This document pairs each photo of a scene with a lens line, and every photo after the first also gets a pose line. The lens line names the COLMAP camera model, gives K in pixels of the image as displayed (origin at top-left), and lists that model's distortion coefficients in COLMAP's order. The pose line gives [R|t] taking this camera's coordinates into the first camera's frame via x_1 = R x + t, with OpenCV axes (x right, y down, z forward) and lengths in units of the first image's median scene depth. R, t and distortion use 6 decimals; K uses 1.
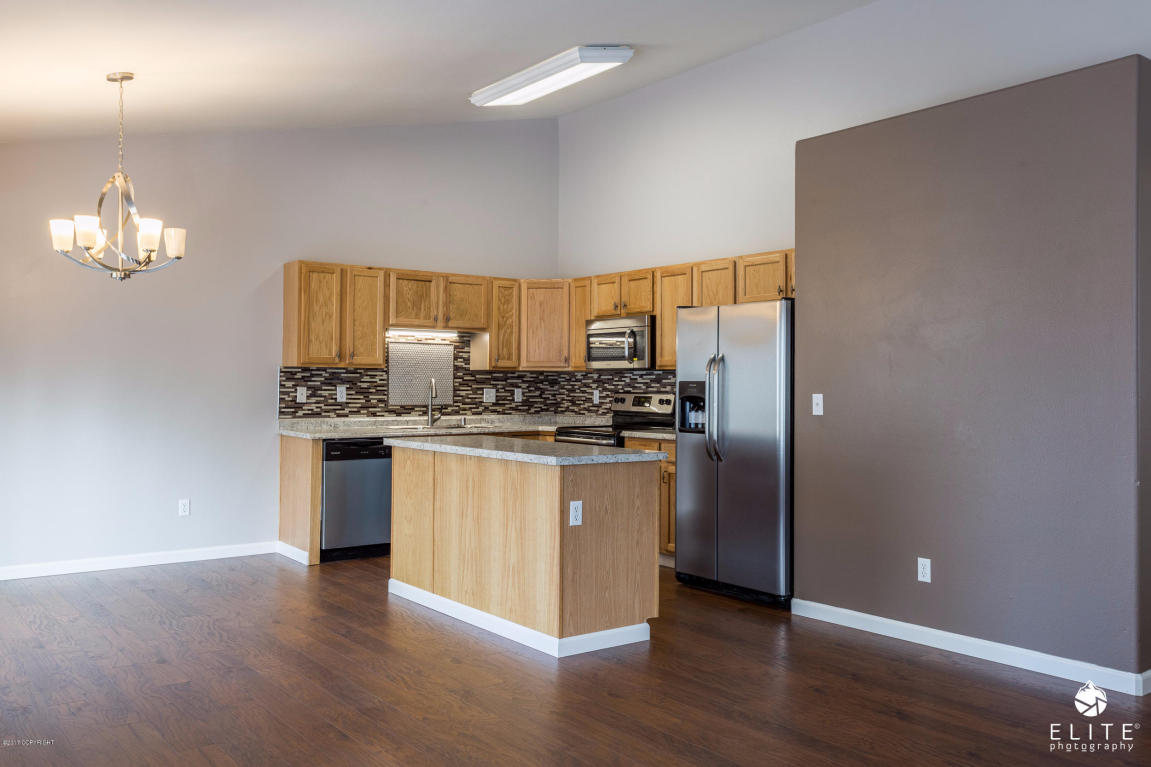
lens RADIAL K [[972.8, 0, 606.8], [0, 972.8, 348.6], [0, 0, 1]] dist [0.002509, -0.001081]
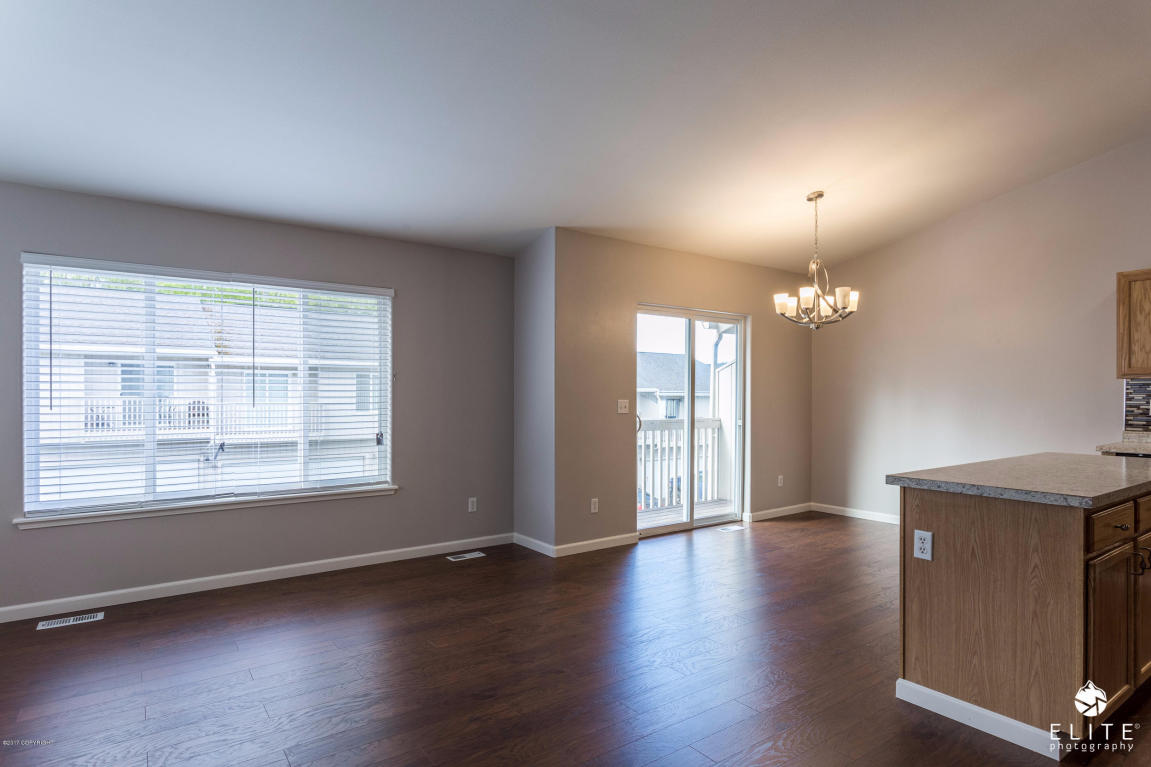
lens RADIAL K [[622.7, 0, 572.8], [0, 622.7, 396.5], [0, 0, 1]] dist [-0.000307, -0.000587]
pose [[-0.040379, -0.006253, -0.999165, 0.315113], [0.037965, 0.999249, -0.007787, 0.018207], [0.998463, -0.038248, -0.040111, 0.426022]]
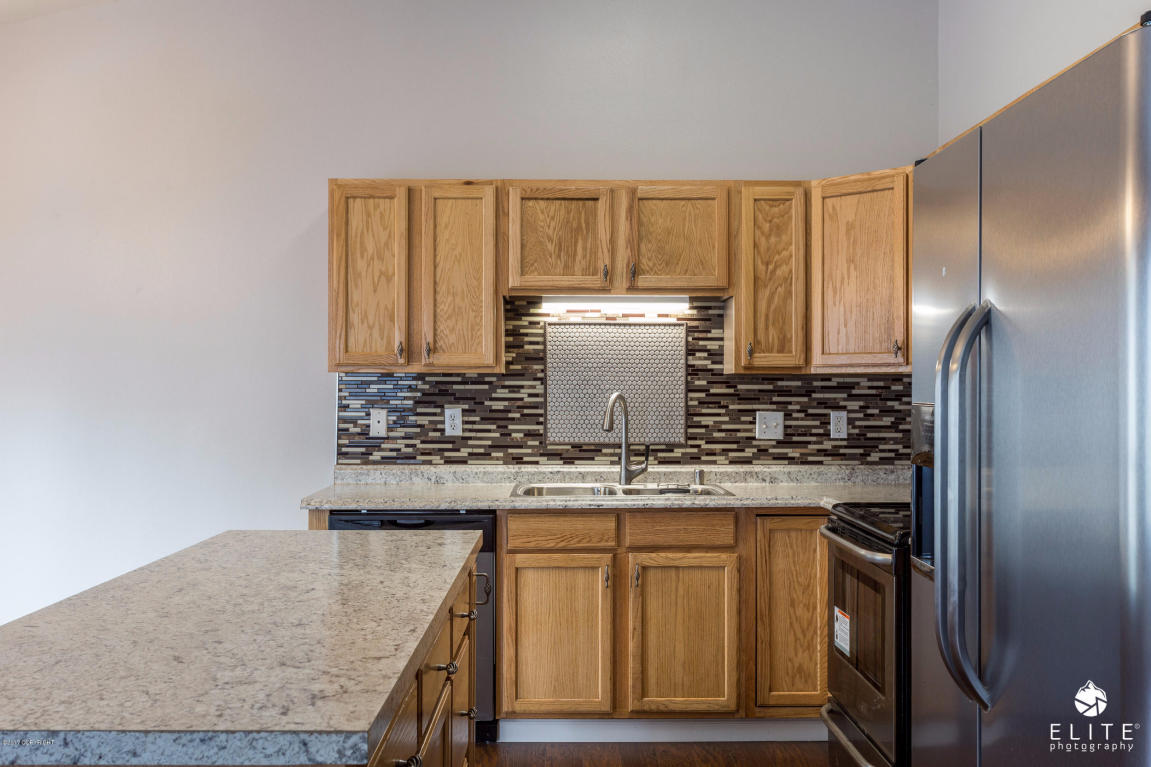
lens RADIAL K [[1160.2, 0, 575.5], [0, 1160.2, 383.5], [0, 0, 1]] dist [0.004927, 0.003354]
pose [[0.794357, -0.009277, -0.607380, 0.173933], [0.026097, 0.999481, 0.018865, 0.014484], [0.606890, -0.030836, 0.794187, 0.516508]]
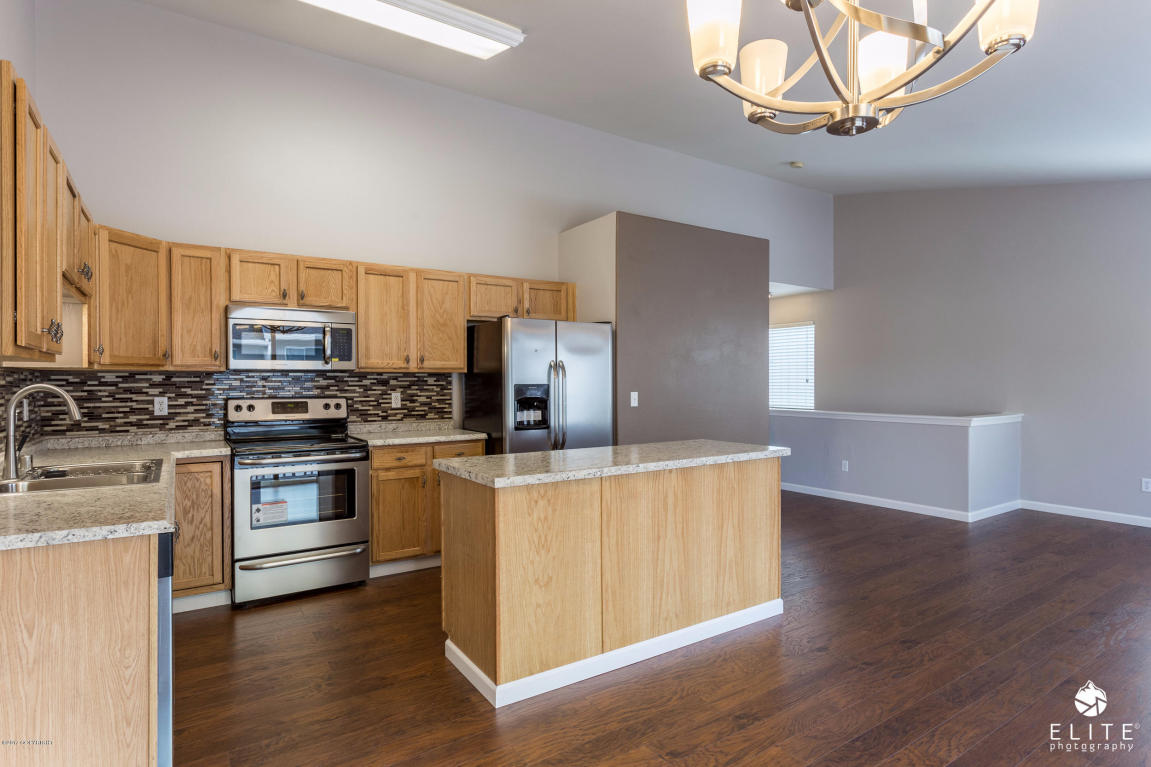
lens RADIAL K [[599.5, 0, 575.5], [0, 599.5, 383.5], [0, 0, 1]] dist [-0.002853, -0.000063]
pose [[0.080255, -0.010870, 0.996715, -0.479694], [-0.033981, 0.999329, 0.013634, 0.016921], [-0.996195, -0.034964, 0.079832, 0.709318]]
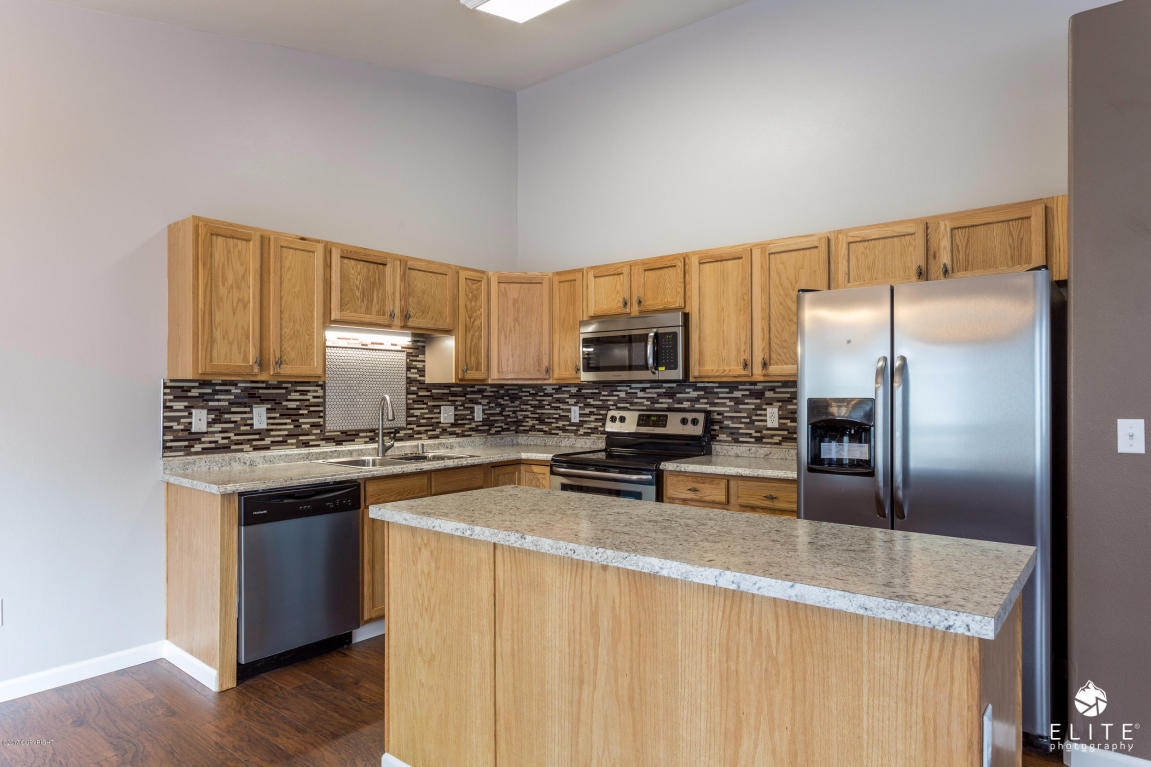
lens RADIAL K [[676.9, 0, 575.5], [0, 676.9, 383.5], [0, 0, 1]] dist [-0.014435, 0.000749]
pose [[0.975482, -0.004353, 0.220034, -0.153579], [-0.000727, 0.999735, 0.023004, 0.009943], [-0.220076, -0.022600, 0.975221, 0.461842]]
